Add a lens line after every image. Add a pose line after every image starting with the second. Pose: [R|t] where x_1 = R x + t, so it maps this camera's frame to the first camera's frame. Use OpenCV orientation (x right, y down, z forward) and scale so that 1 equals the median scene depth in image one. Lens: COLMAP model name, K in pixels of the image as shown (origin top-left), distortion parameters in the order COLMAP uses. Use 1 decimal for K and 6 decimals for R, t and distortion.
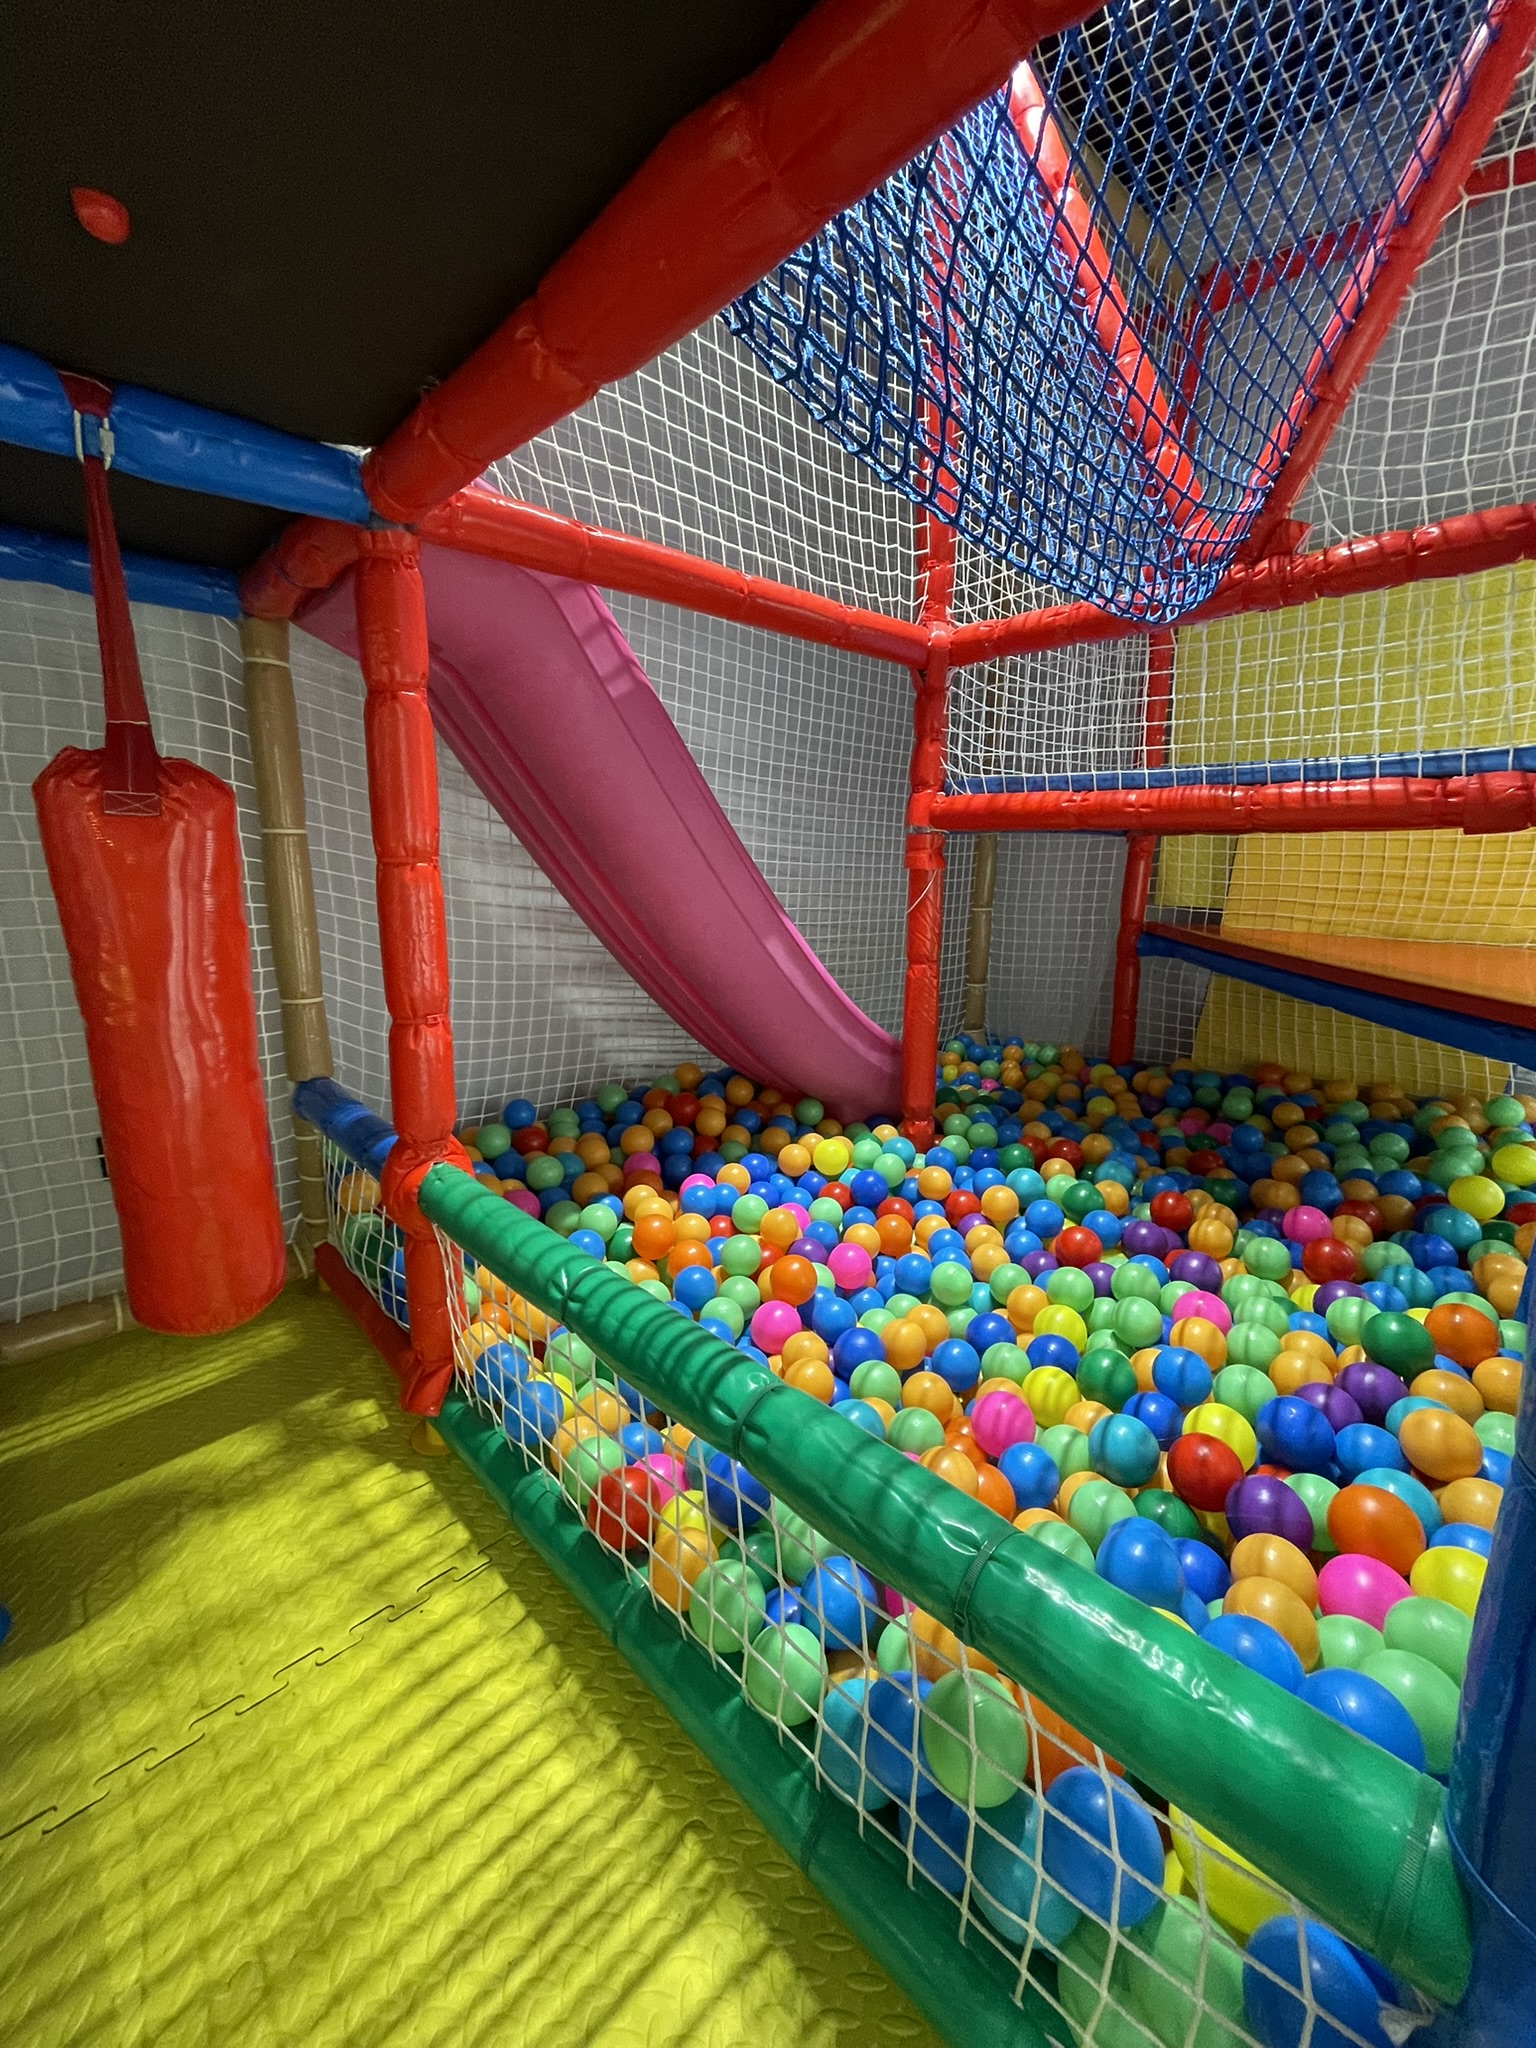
lens RADIAL K [[831.3, 0, 768.3], [0, 831.3, 1020.7], [0, 0, 1]] dist [0.000053, 0.000000]
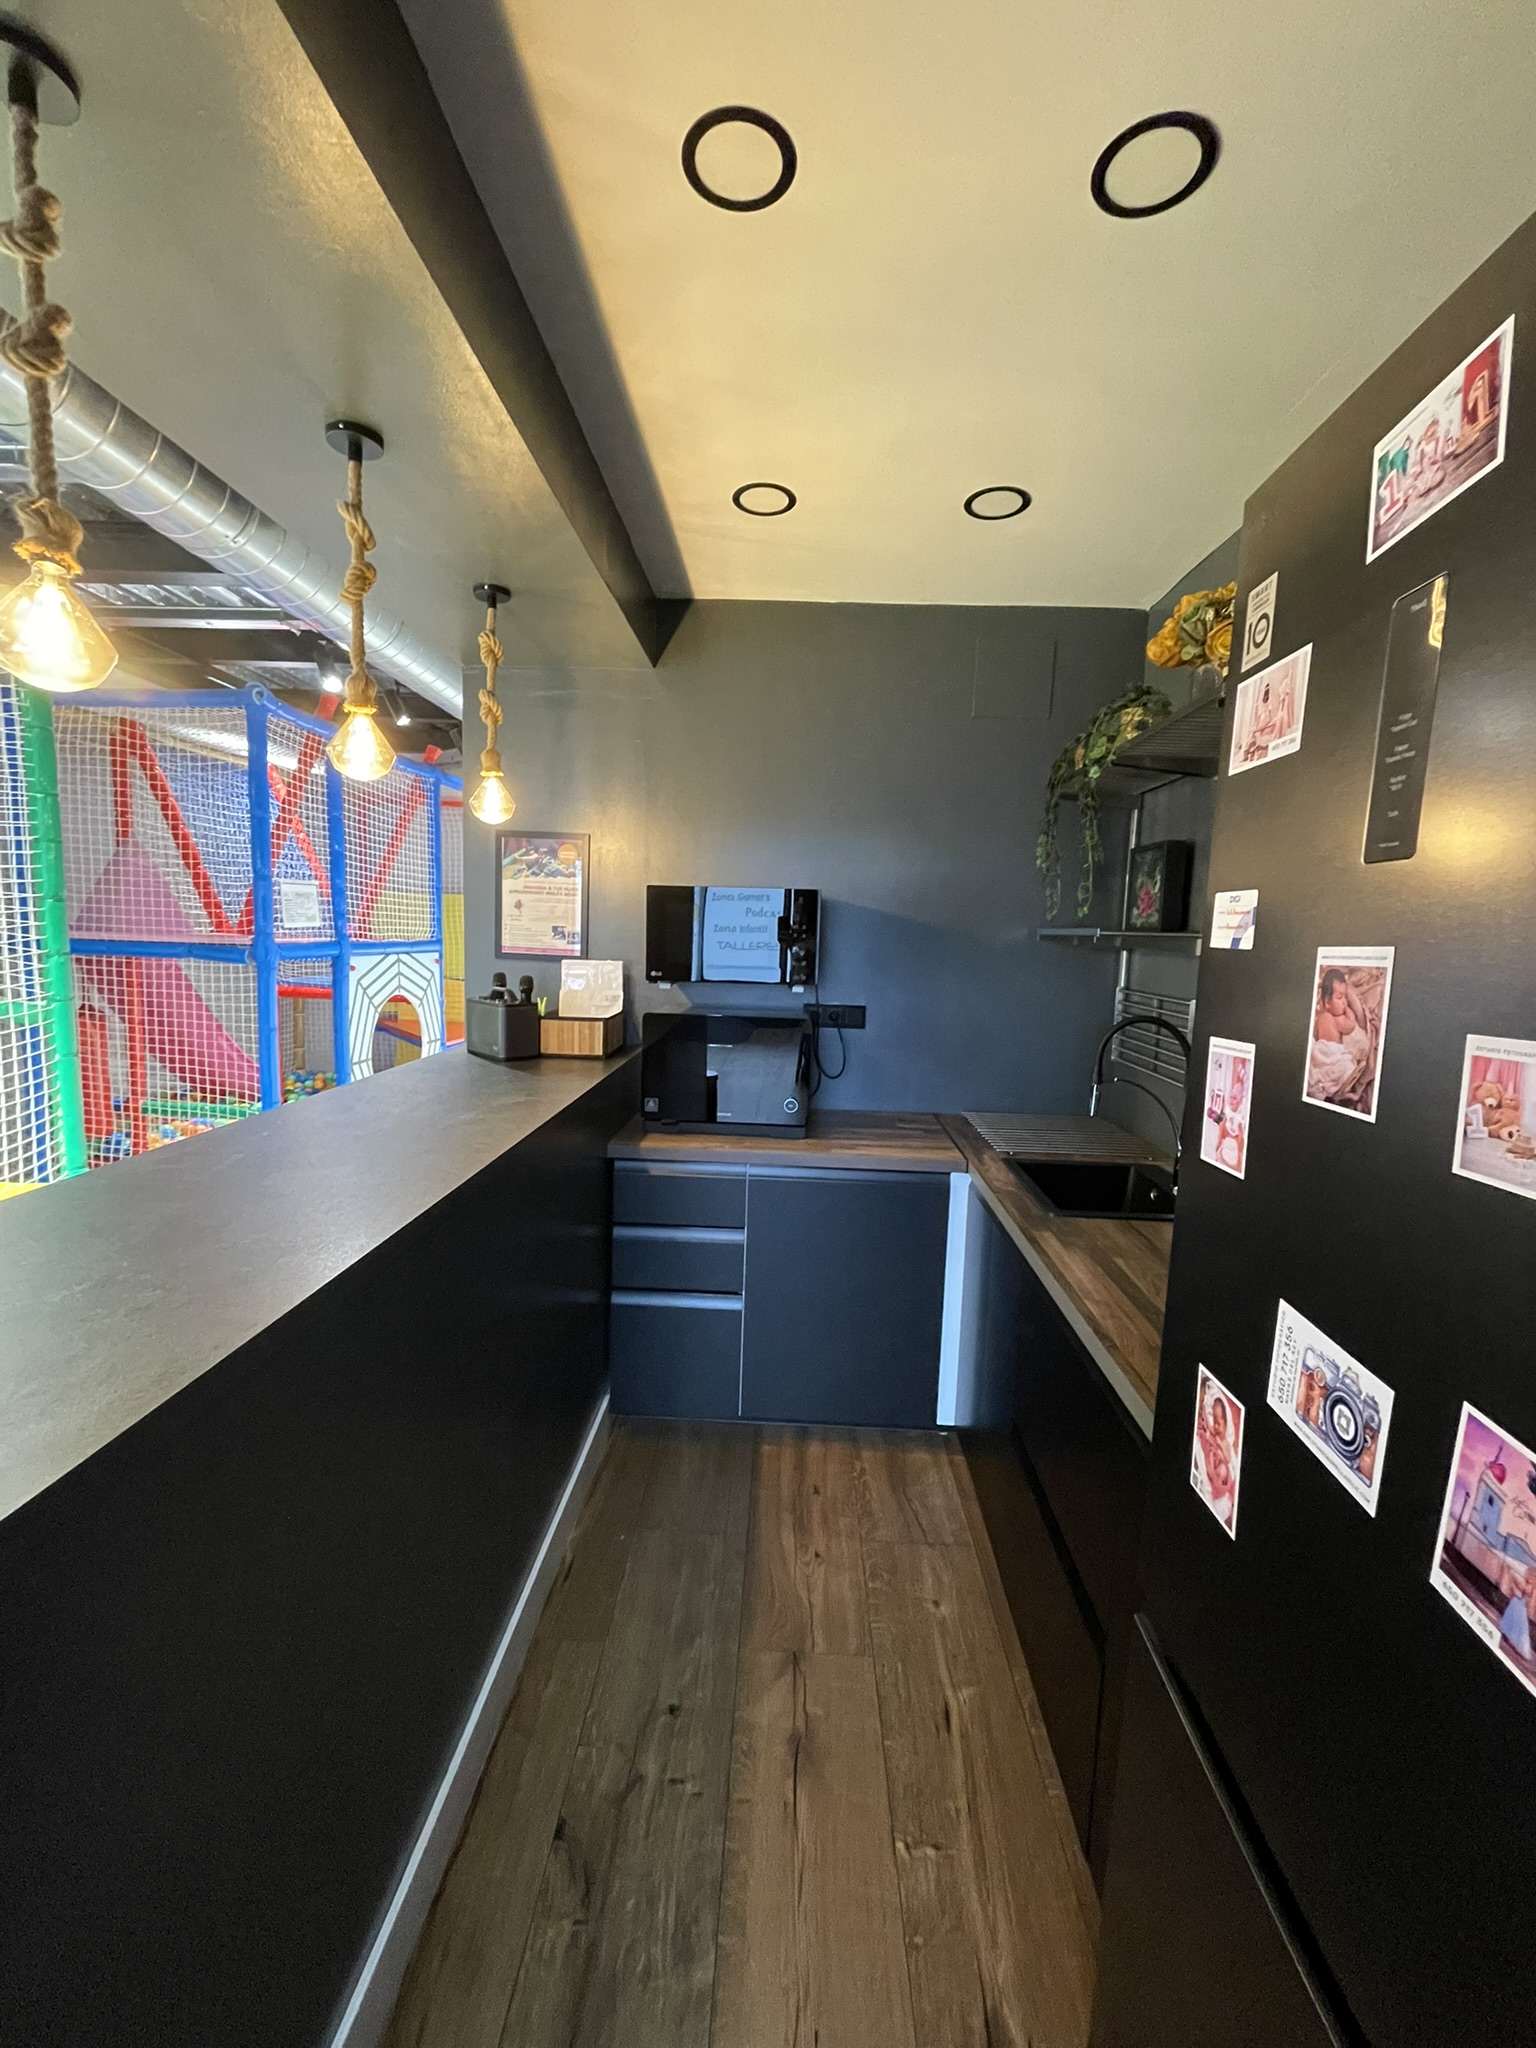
lens RADIAL K [[831.3, 0, 769.1], [0, 831.3, 1030.3], [0, 0, 1]] dist [0.000053, 0.000000]
pose [[0.735450, -0.052633, 0.675531, -0.325546], [0.099204, 0.994599, -0.030510, 0.101539], [-0.670277, 0.089454, 0.736700, -1.486644]]
